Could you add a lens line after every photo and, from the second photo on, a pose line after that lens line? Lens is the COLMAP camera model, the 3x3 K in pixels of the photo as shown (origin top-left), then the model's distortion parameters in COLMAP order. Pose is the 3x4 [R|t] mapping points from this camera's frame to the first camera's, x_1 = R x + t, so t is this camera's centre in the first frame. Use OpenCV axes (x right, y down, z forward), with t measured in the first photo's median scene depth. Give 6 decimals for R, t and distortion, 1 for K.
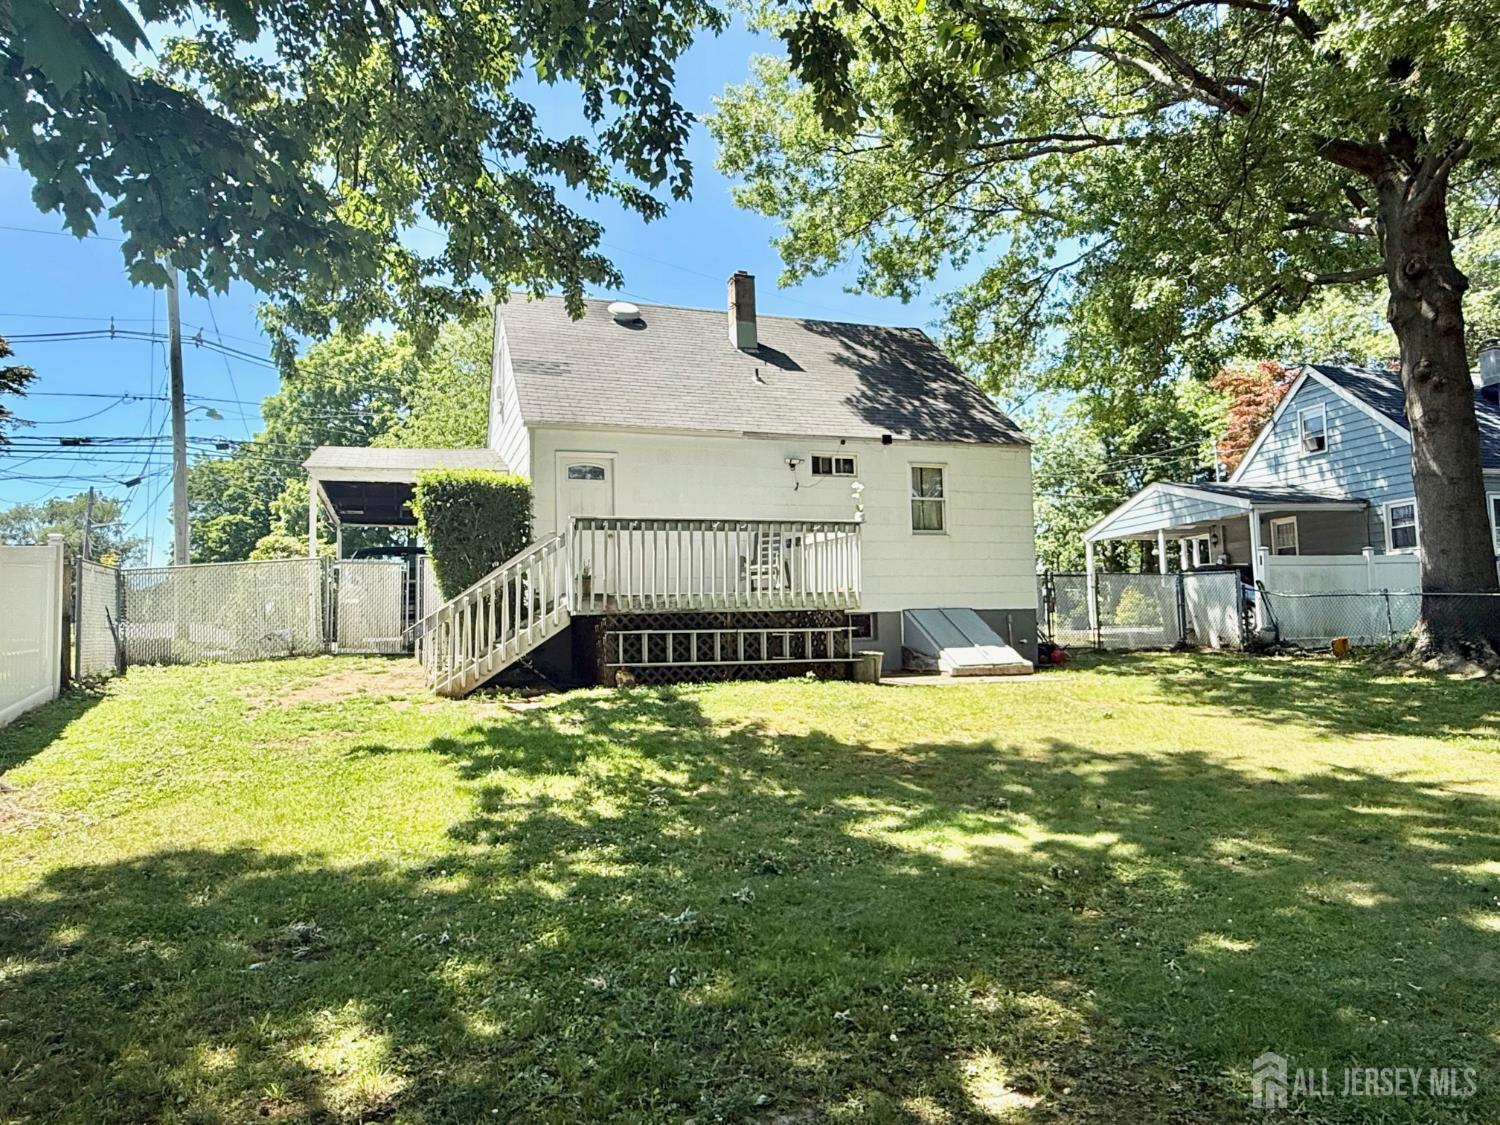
lens RADIAL K [[964.5, 0, 744.3], [0, 964.5, 553.2], [0, 0, 1]] dist [0.003255, 0.001104]
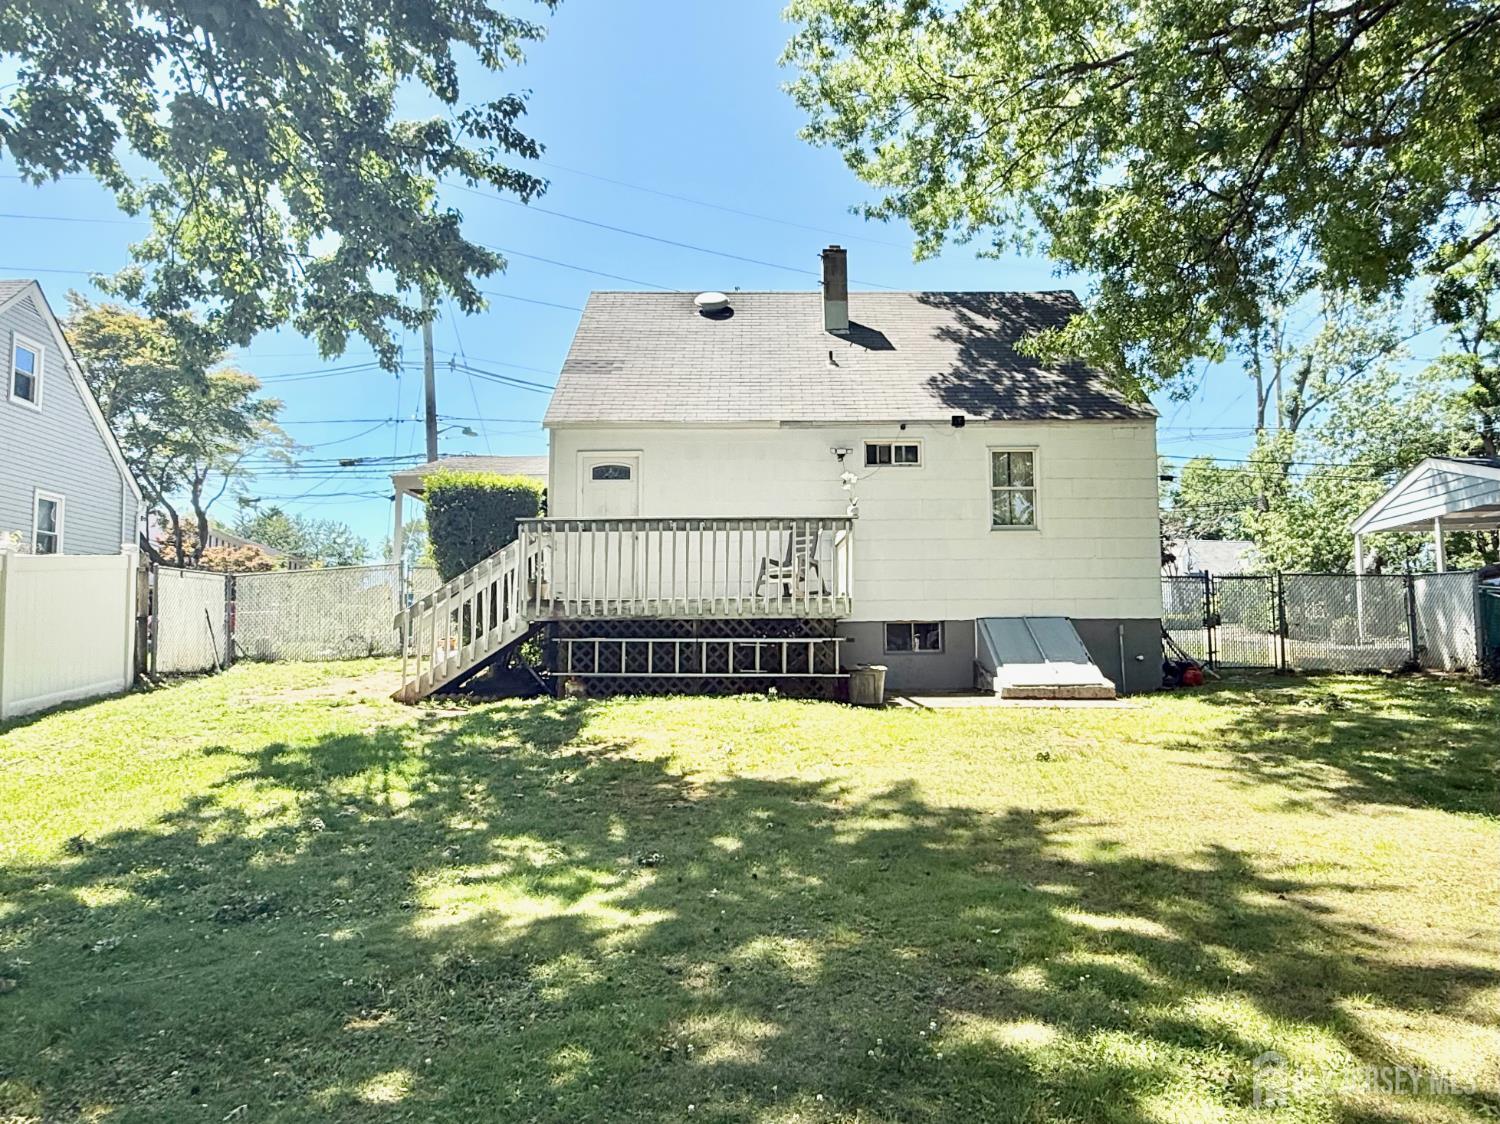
lens RADIAL K [[991.0, 0, 750.0], [0, 991.0, 562.0], [0, 0, 1]] dist [-0.000511, -0.001436]
pose [[0.947932, -0.008814, -0.318350, 0.256334], [0.010922, 0.999929, 0.004837, 0.002064], [0.318284, -0.008062, 0.947961, 0.098291]]
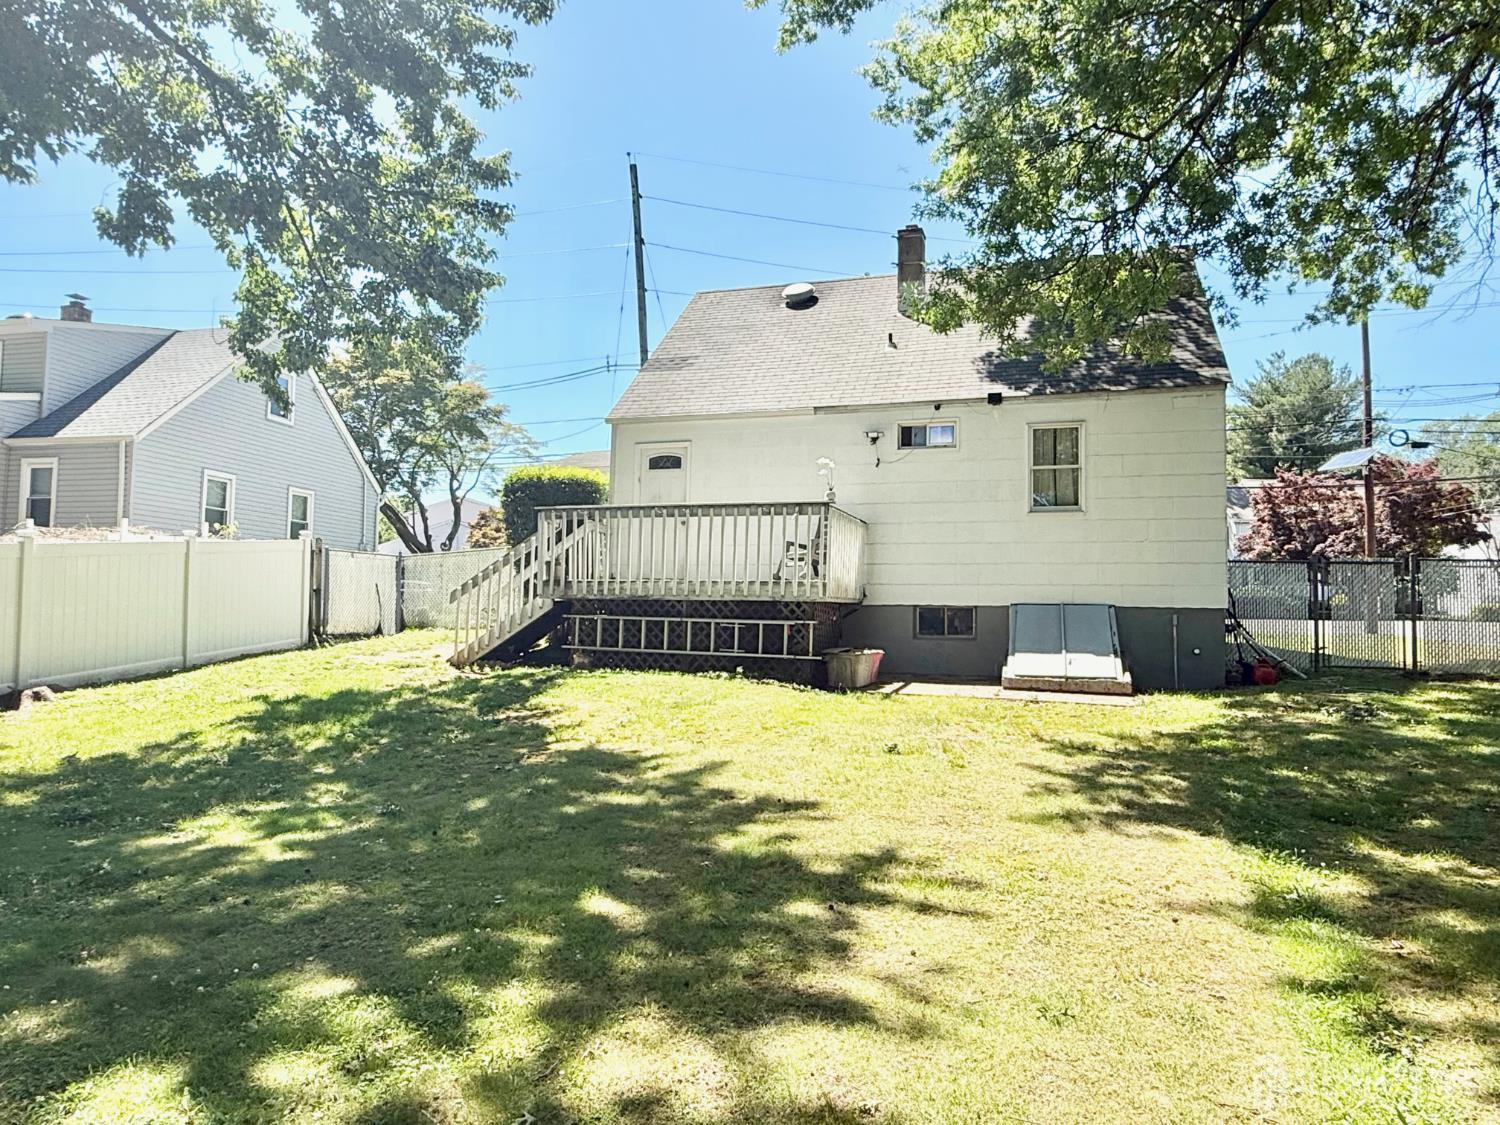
lens RADIAL K [[955.4, 0, 750.0], [0, 955.4, 562.5], [0, 0, 1]] dist [0.002779, 0.001535]
pose [[0.789565, 0.004095, -0.613653, 0.493578], [0.013370, 0.999626, 0.023874, 0.000655], [0.613521, -0.027055, 0.789215, 0.220928]]
